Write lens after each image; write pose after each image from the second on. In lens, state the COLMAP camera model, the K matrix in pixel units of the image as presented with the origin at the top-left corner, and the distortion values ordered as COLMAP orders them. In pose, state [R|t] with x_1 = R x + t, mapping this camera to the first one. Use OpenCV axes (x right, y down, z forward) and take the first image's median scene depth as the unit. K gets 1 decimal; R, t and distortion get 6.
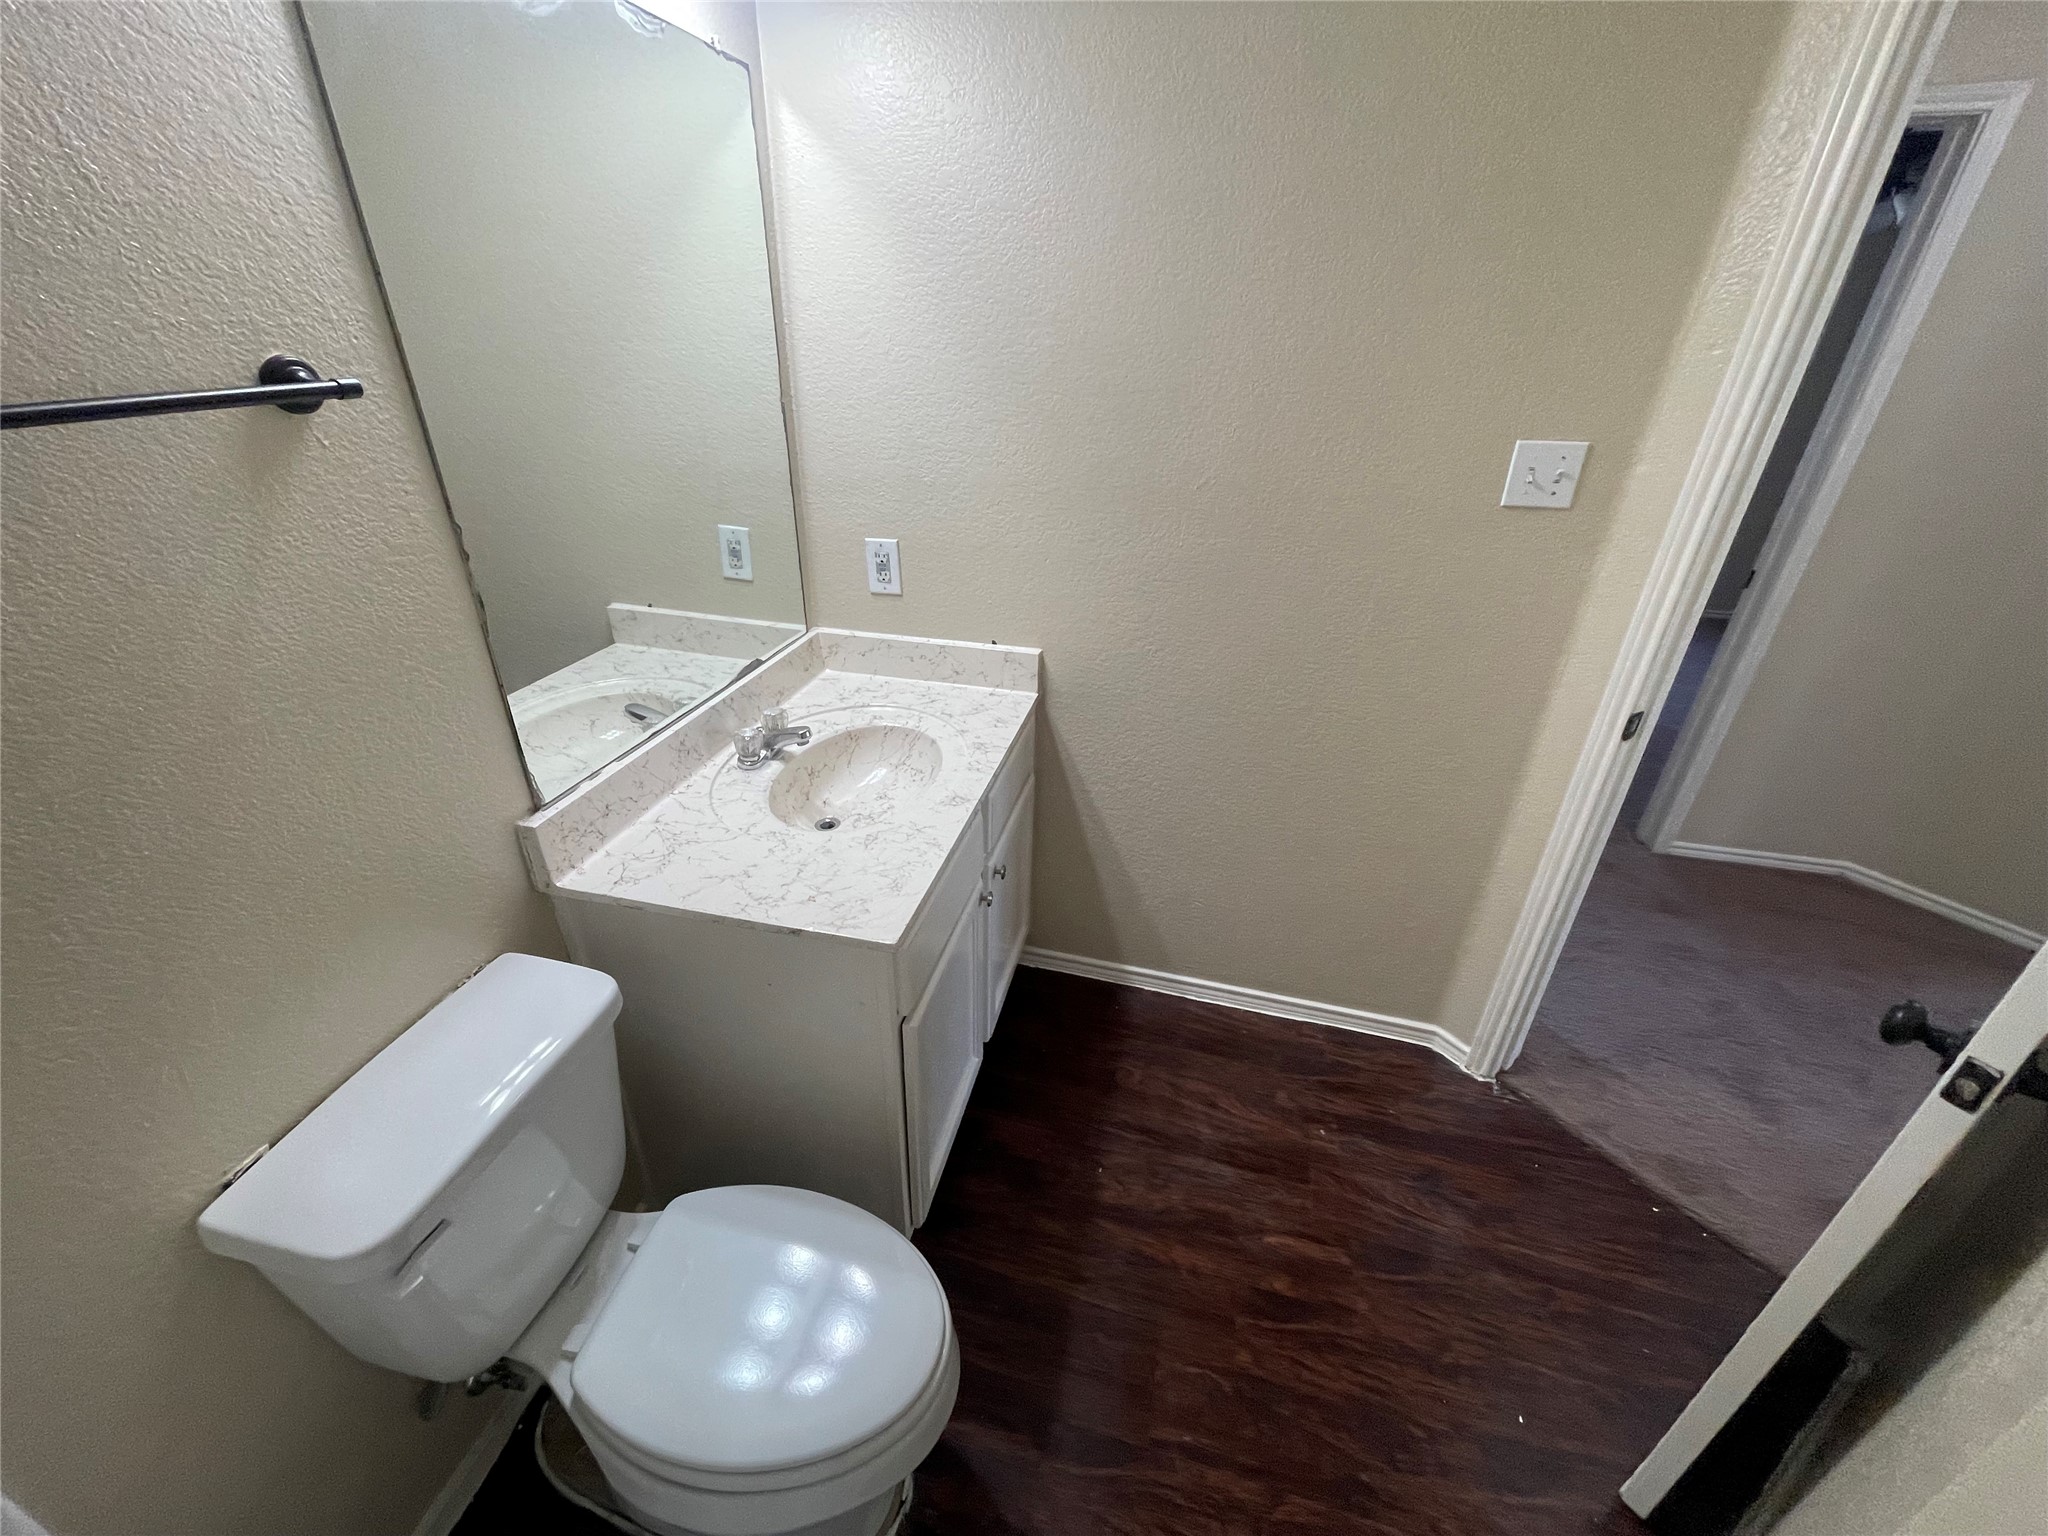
lens RADIAL K [[829.2, 0, 1014.8], [0, 829.2, 769.9], [0, 0, 1]] dist [0.001057, -0.003277]
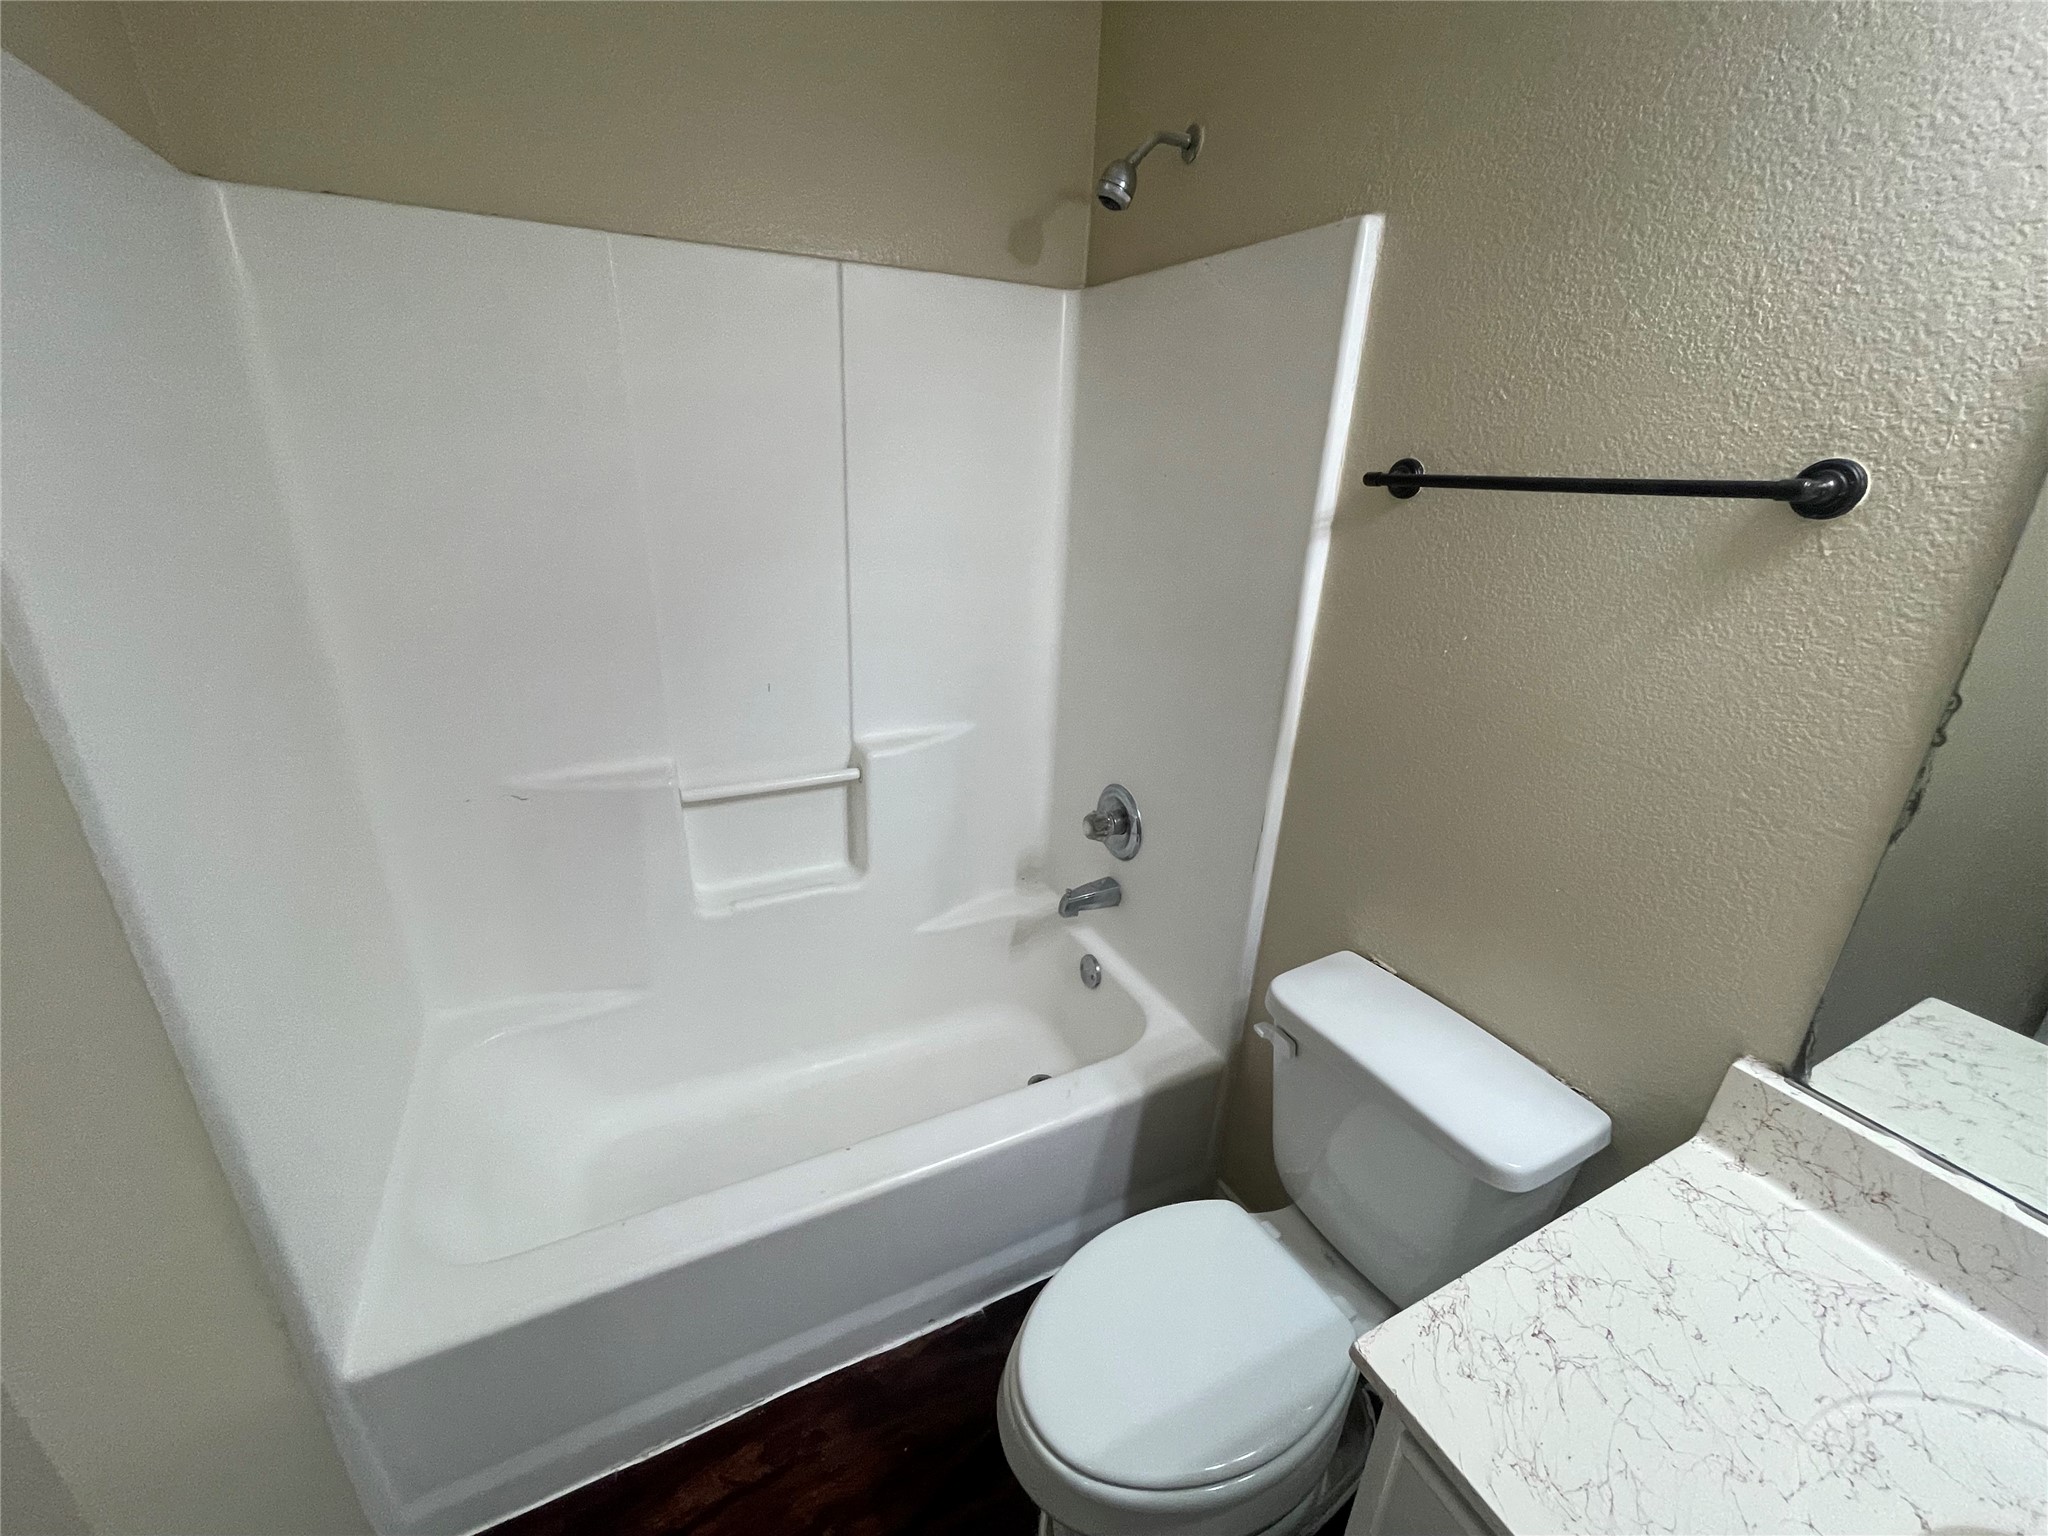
lens RADIAL K [[829.2, 0, 1014.8], [0, 829.2, 769.9], [0, 0, 1]] dist [0.001057, -0.003277]
pose [[-0.778514, 0.183399, -0.600234, 0.317533], [-0.325231, 0.700053, 0.635729, -0.374553], [0.536787, 0.690138, -0.485354, 0.821203]]
